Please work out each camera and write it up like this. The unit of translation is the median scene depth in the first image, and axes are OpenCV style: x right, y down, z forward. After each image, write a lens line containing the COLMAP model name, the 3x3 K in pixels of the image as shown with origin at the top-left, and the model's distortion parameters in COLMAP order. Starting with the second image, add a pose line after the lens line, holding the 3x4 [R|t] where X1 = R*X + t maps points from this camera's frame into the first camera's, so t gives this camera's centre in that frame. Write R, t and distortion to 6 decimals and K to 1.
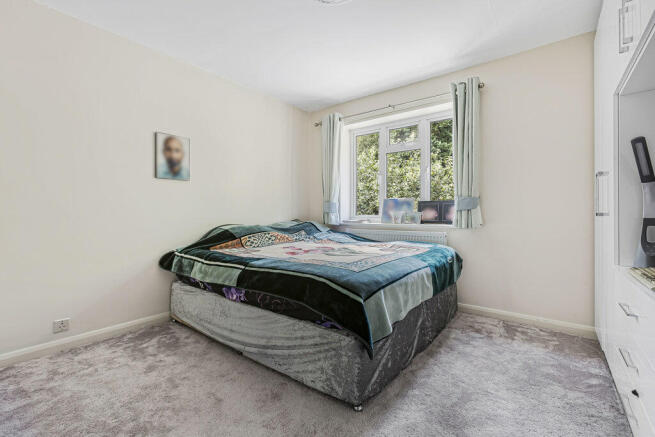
lens RADIAL K [[291.4, 0, 329.9], [0, 291.4, 215.0], [0, 0, 1]] dist [-0.012689, 0.007568]
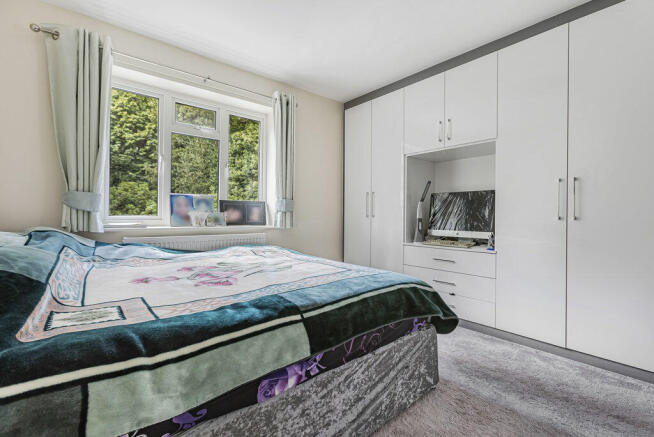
lens RADIAL K [[290.9, 0, 328.0], [0, 290.9, 217.6], [0, 0, 1]] dist [-0.012689, 0.007568]
pose [[0.211174, -0.008133, 0.977415, -0.487275], [-0.006607, 0.999931, 0.009748, -0.005737], [-0.977426, -0.008517, 0.211106, 0.504455]]
